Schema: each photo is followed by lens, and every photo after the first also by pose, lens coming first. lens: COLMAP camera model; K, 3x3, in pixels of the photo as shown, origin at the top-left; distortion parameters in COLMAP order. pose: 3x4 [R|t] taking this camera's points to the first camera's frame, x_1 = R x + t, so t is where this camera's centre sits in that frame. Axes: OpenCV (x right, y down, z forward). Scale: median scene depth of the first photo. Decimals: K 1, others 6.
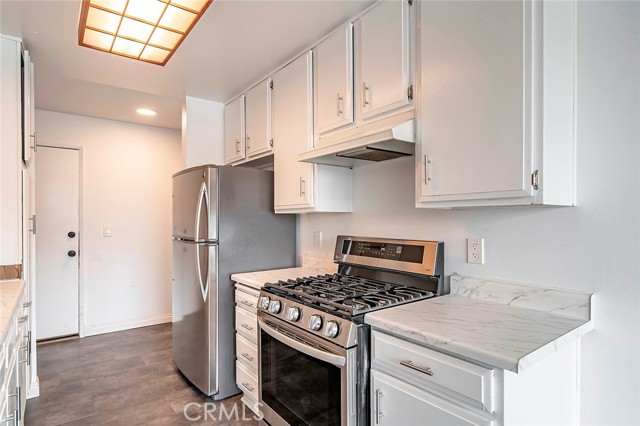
lens RADIAL K [[345.1, 0, 320.6], [0, 345.1, 222.5], [0, 0, 1]] dist [-0.003925, -0.001753]
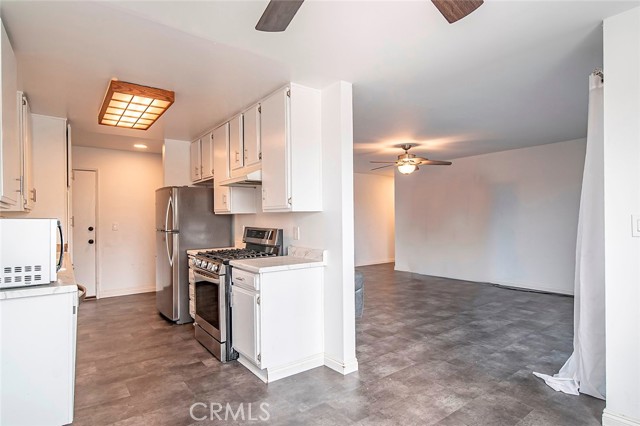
lens RADIAL K [[345.1, 0, 323.1], [0, 345.1, 218.1], [0, 0, 1]] dist [-0.003925, -0.001753]
pose [[0.999908, -0.006052, -0.012126, 0.813970], [0.005989, 0.999969, -0.005195, 0.008530], [0.012157, 0.005122, 0.999913, -1.300398]]
